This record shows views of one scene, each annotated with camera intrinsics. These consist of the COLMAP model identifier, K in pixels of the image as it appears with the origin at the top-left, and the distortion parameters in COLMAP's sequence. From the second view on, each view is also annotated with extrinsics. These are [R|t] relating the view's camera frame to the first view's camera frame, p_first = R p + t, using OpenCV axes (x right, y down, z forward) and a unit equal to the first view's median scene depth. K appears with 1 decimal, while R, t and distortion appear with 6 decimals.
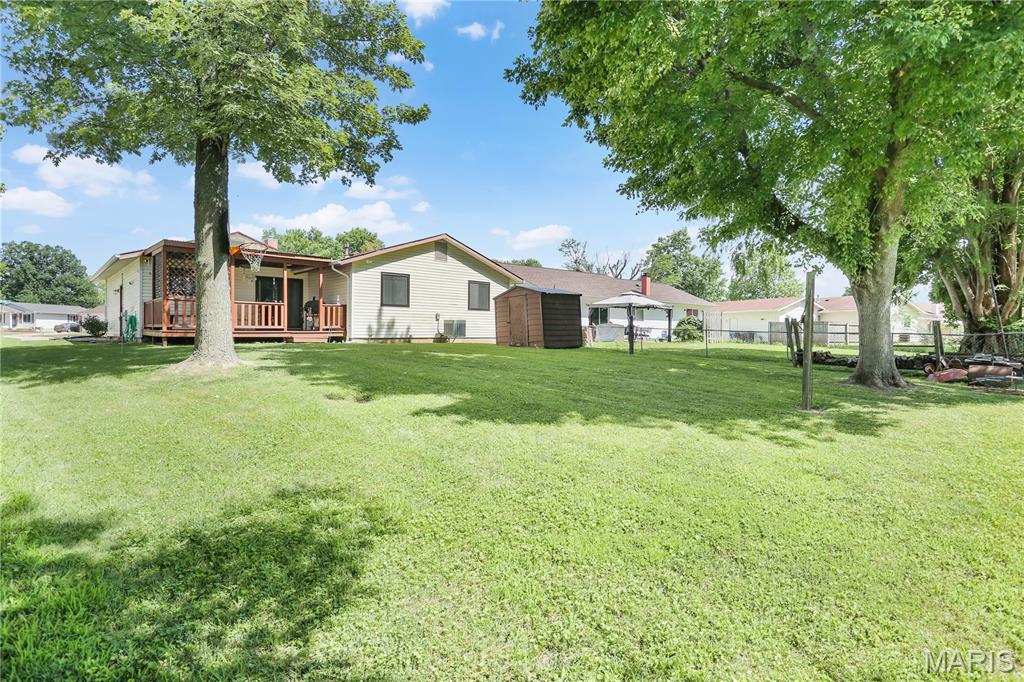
lens RADIAL K [[512.0, 0, 512.0], [0, 512.0, 341.0], [0, 0, 1]] dist [0.000096, 0.000002]
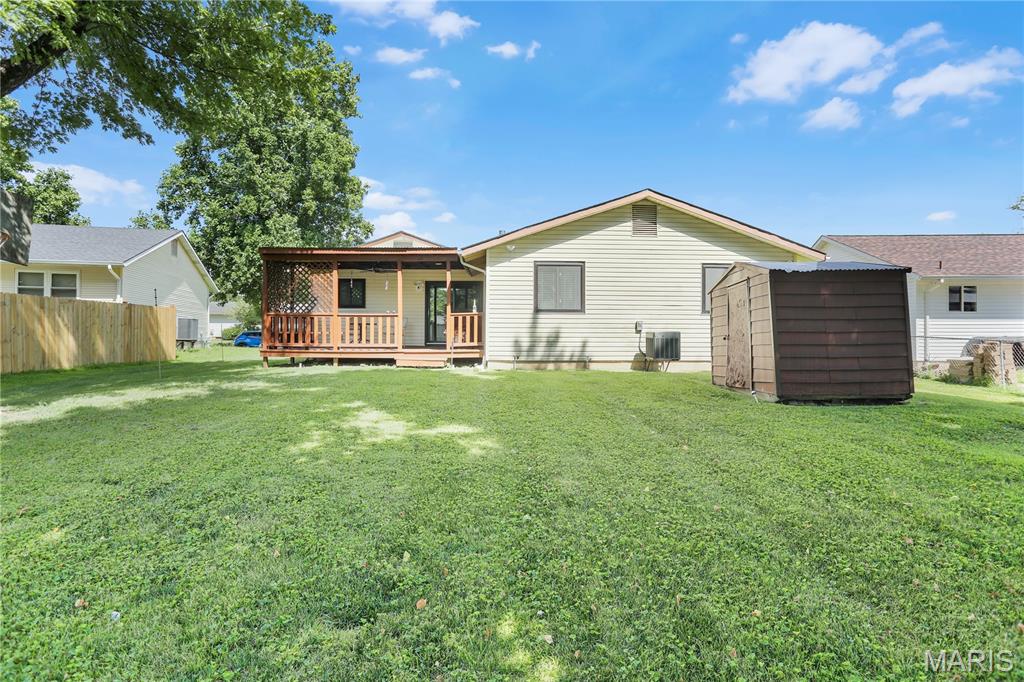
lens RADIAL K [[512.0, 0, 512.0], [0, 512.0, 341.0], [0, 0, 1]] dist [0.000096, 0.000002]
pose [[0.753031, 0.005178, -0.657964, 0.157445], [-0.011688, 0.999917, -0.005507, -0.026975], [0.657881, 0.011837, 0.753029, 0.473661]]
